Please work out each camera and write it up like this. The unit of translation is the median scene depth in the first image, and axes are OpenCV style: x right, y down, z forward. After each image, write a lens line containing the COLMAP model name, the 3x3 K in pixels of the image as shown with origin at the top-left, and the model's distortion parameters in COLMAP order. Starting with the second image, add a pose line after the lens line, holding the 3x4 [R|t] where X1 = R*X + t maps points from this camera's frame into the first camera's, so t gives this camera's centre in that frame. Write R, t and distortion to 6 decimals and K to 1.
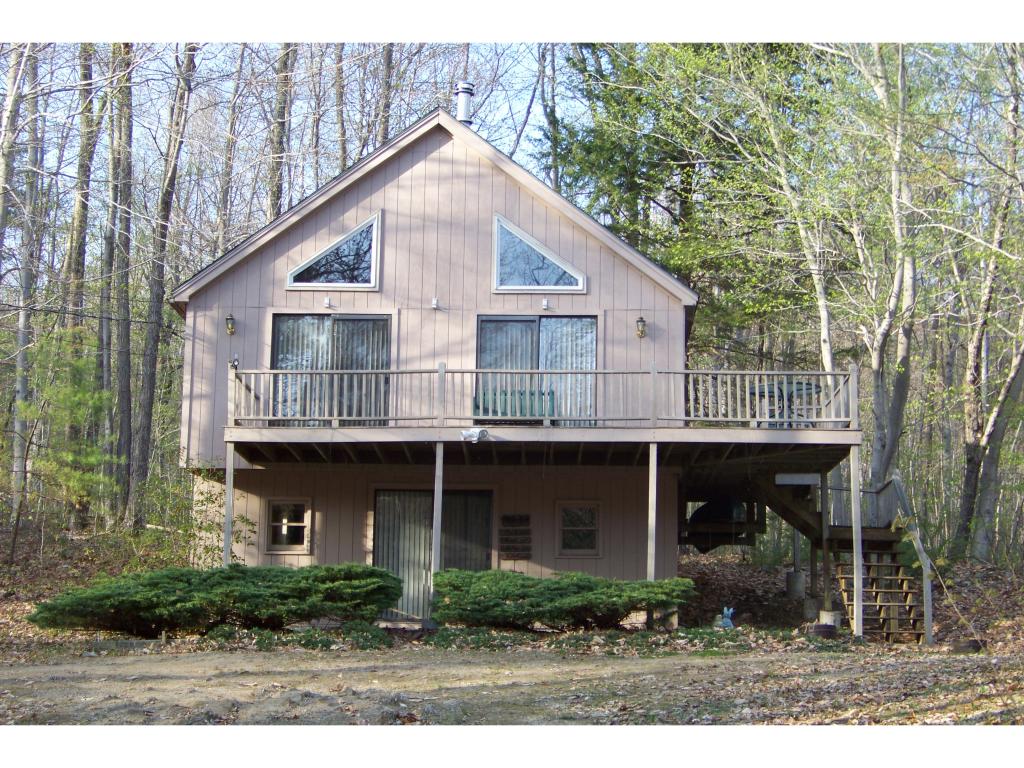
lens RADIAL K [[1931.9, 0, 512.0], [0, 1931.9, 384.0], [0, 0, 1]] dist [-0.076452, -0.103697]
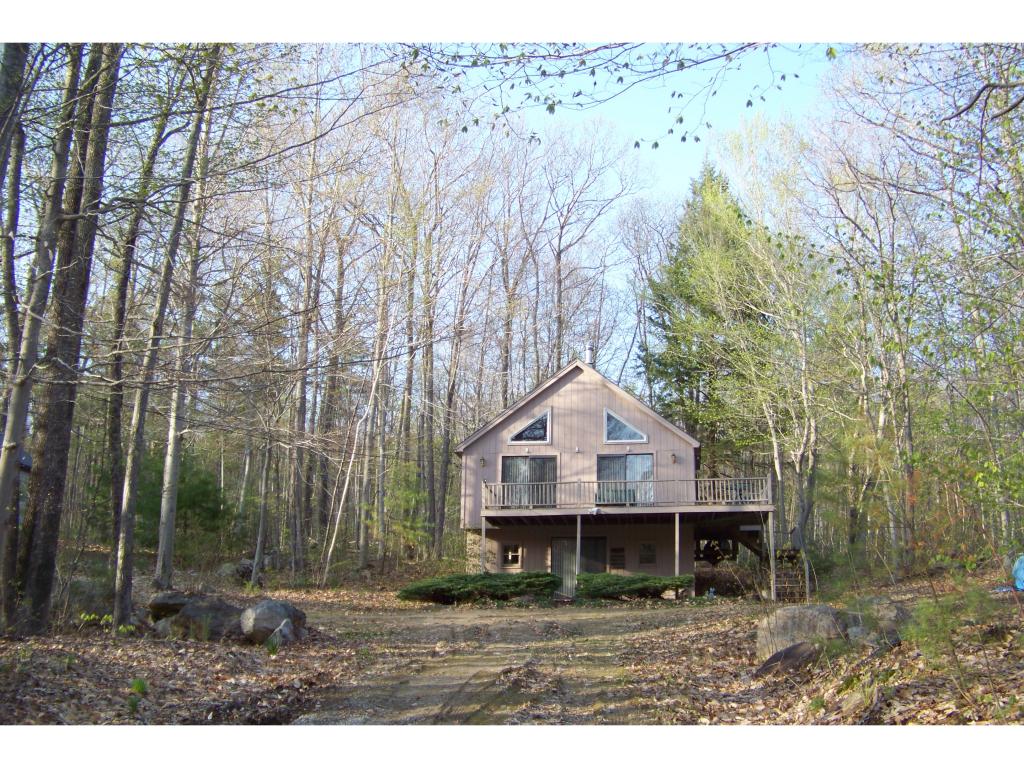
lens RADIAL K [[1079.6, 0, 512.0], [0, 1079.6, 384.0], [0, 0, 1]] dist [-0.251035, 0.273594]
pose [[0.992742, -0.030774, -0.116263, 0.029990], [0.020448, 0.995823, -0.088985, -0.009547], [0.118516, 0.085962, 0.989224, -0.198646]]
